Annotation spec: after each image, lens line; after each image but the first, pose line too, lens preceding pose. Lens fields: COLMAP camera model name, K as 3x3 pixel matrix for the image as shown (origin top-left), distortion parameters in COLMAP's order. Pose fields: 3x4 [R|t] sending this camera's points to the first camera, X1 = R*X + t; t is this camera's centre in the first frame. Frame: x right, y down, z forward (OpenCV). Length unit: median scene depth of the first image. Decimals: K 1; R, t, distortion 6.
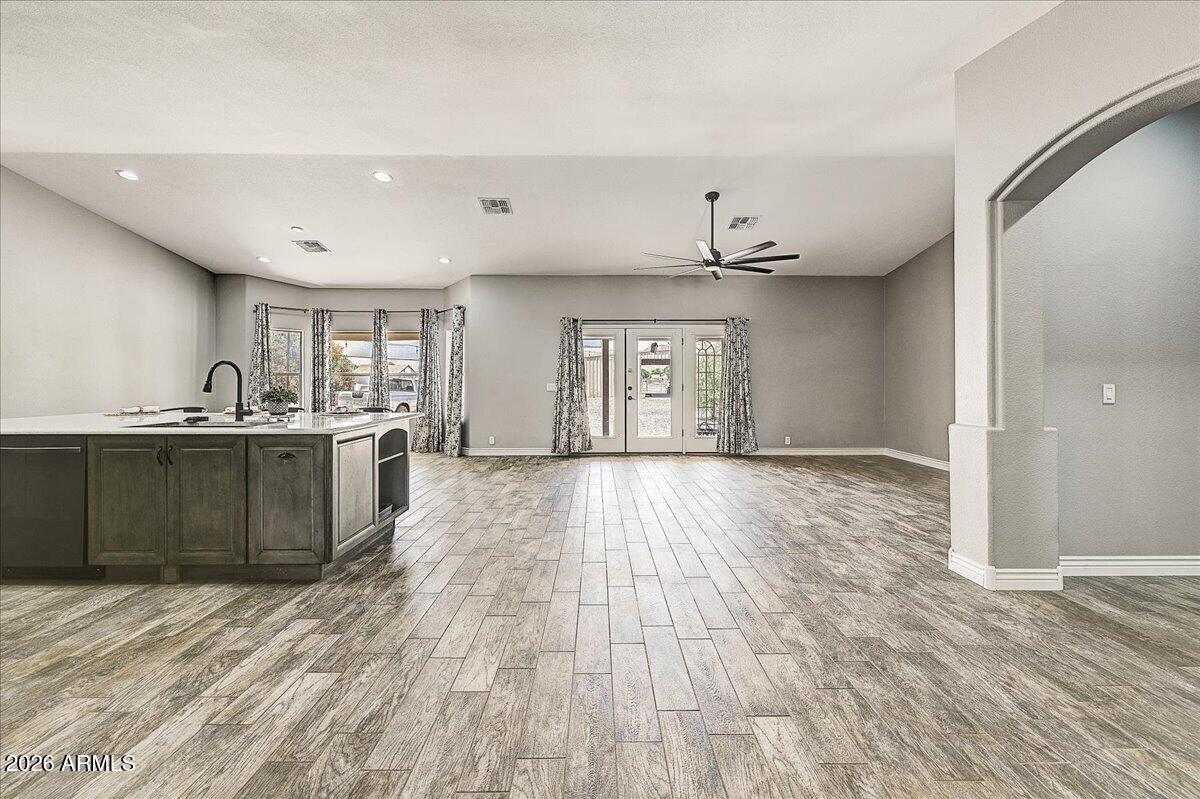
lens RADIAL K [[477.8, 0, 590.9], [0, 477.8, 386.8], [0, 0, 1]] dist [0.001107, 0.000177]
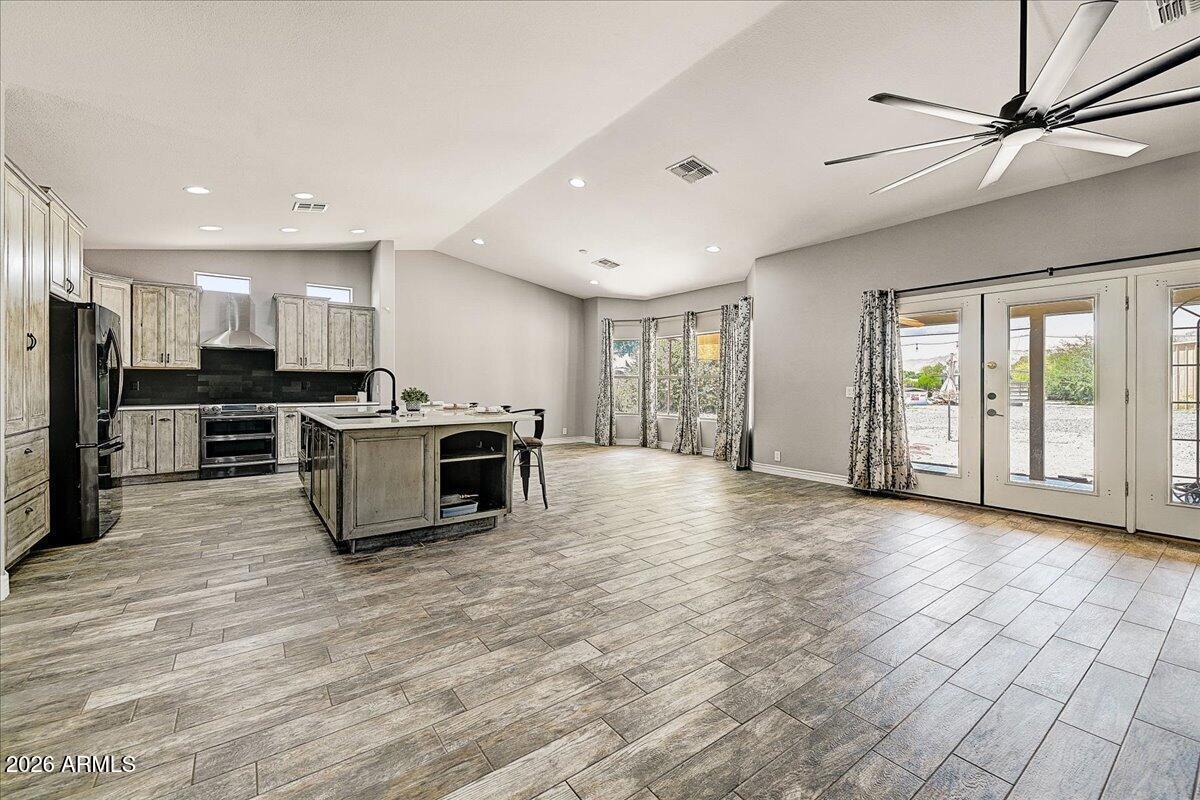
lens RADIAL K [[477.8, 0, 618.8], [0, 477.8, 385.3], [0, 0, 1]] dist [0.001107, 0.000177]
pose [[0.610627, 0.001739, -0.791916, 0.277162], [-0.009561, 0.999941, -0.005175, -0.002338], [0.791860, 0.010731, 0.610608, 0.295453]]
